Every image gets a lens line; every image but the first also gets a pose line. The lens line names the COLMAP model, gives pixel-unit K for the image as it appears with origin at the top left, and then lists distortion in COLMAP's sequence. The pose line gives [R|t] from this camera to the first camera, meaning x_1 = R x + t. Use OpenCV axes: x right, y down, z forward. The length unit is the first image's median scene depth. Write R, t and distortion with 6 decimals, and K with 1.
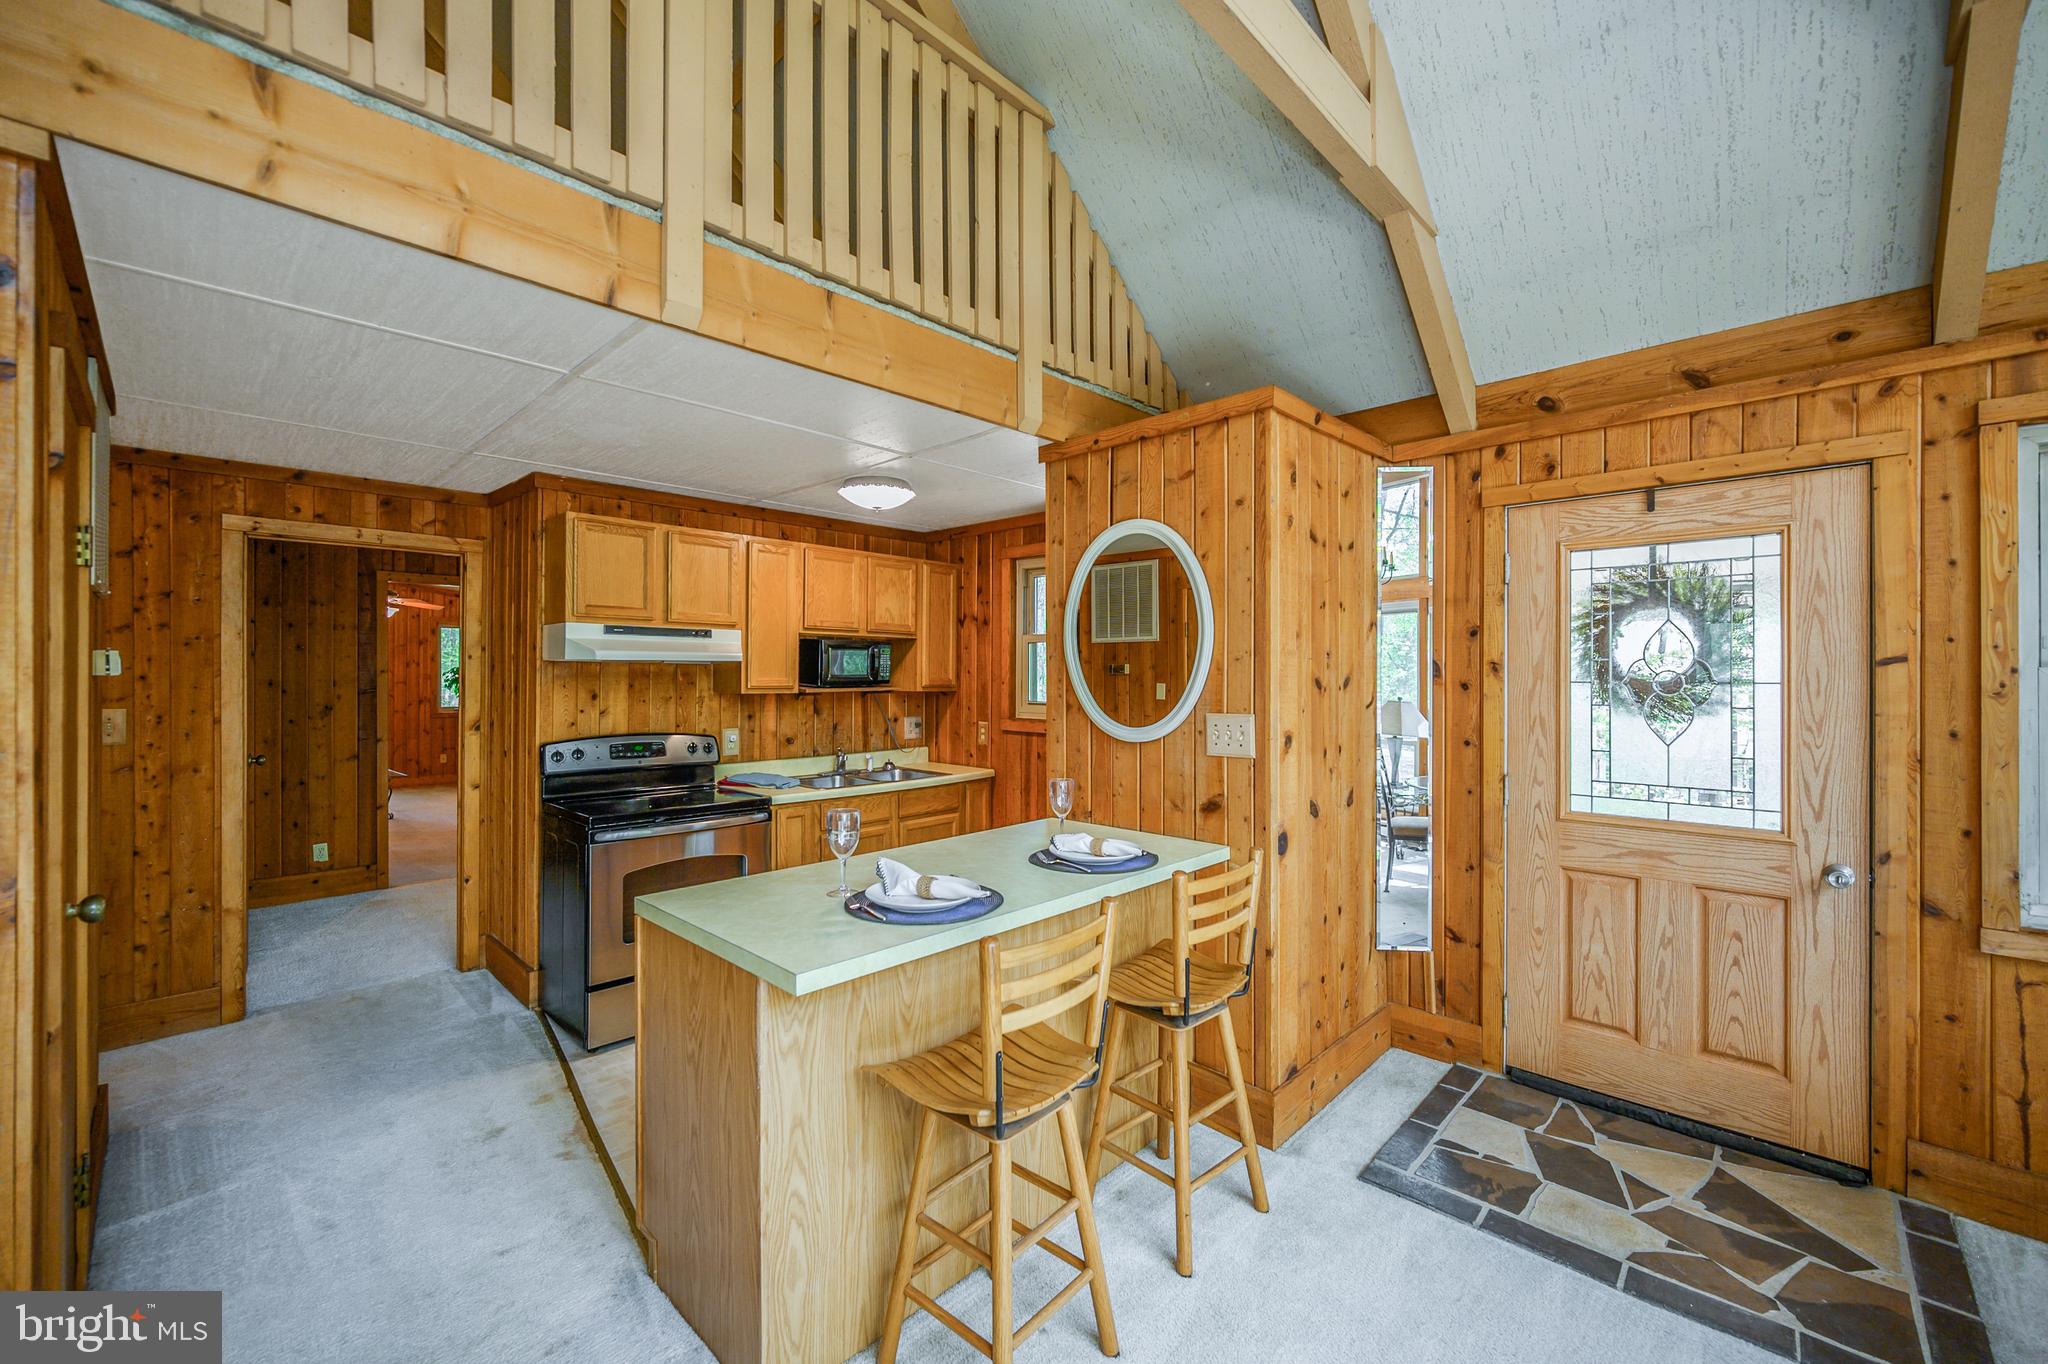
lens RADIAL K [[808.1, 0, 1046.1], [0, 808.1, 675.7], [0, 0, 1]] dist [-0.001841, 0.000697]
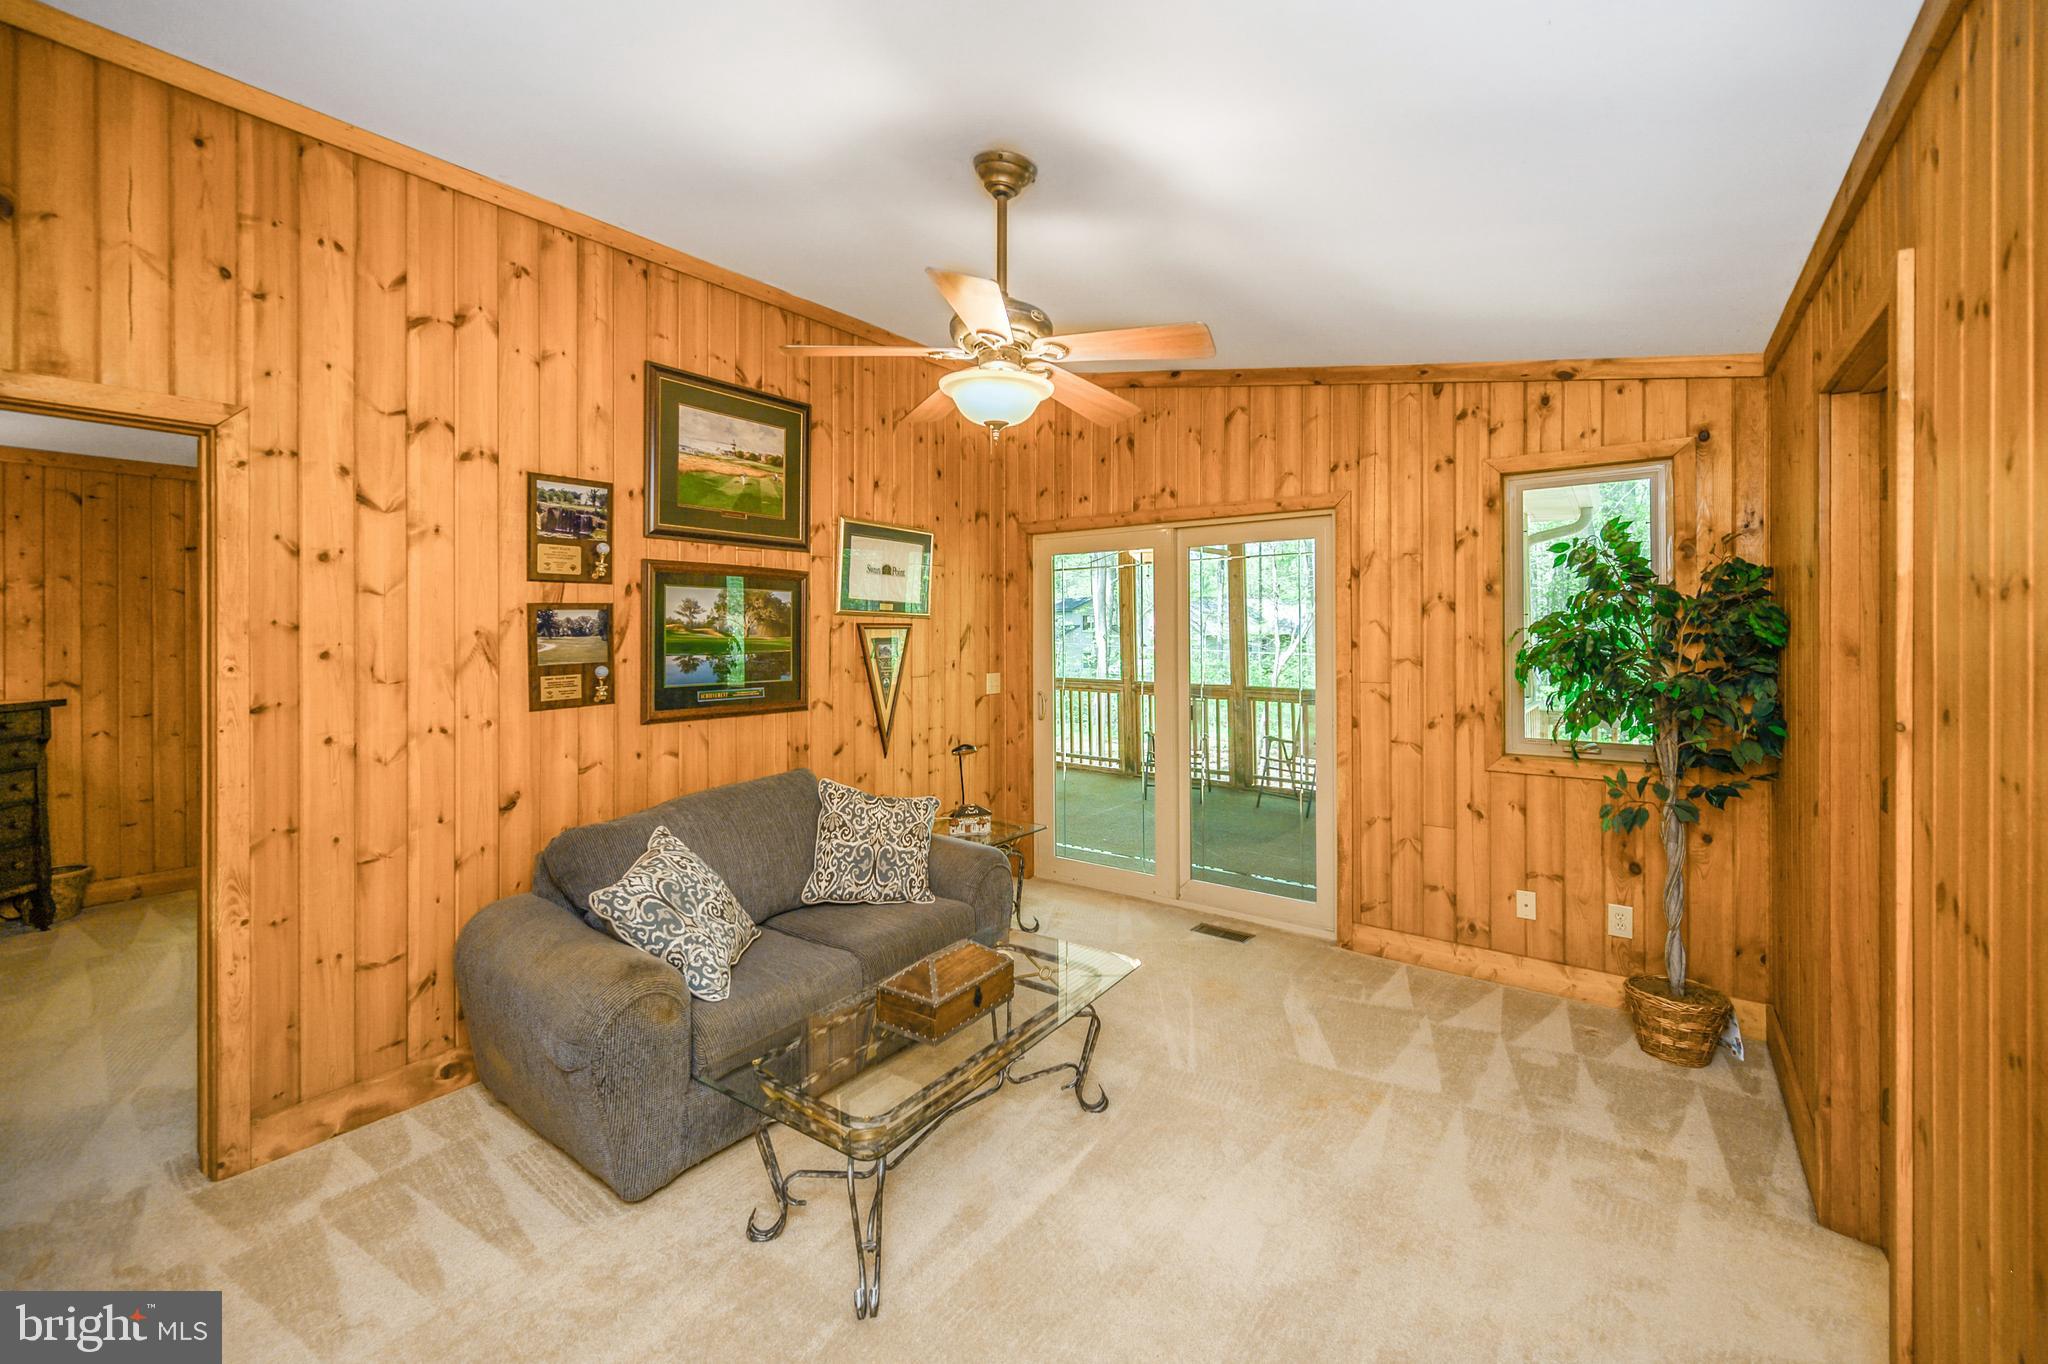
lens RADIAL K [[828.2, 0, 1024.8], [0, 828.2, 627.7], [0, 0, 1]] dist [0.000582, 0.000323]
pose [[0.109589, -0.007602, -0.993948, -0.451846], [0.005103, 0.999962, -0.007085, -0.004596], [0.993964, -0.004295, 0.109624, 0.782149]]
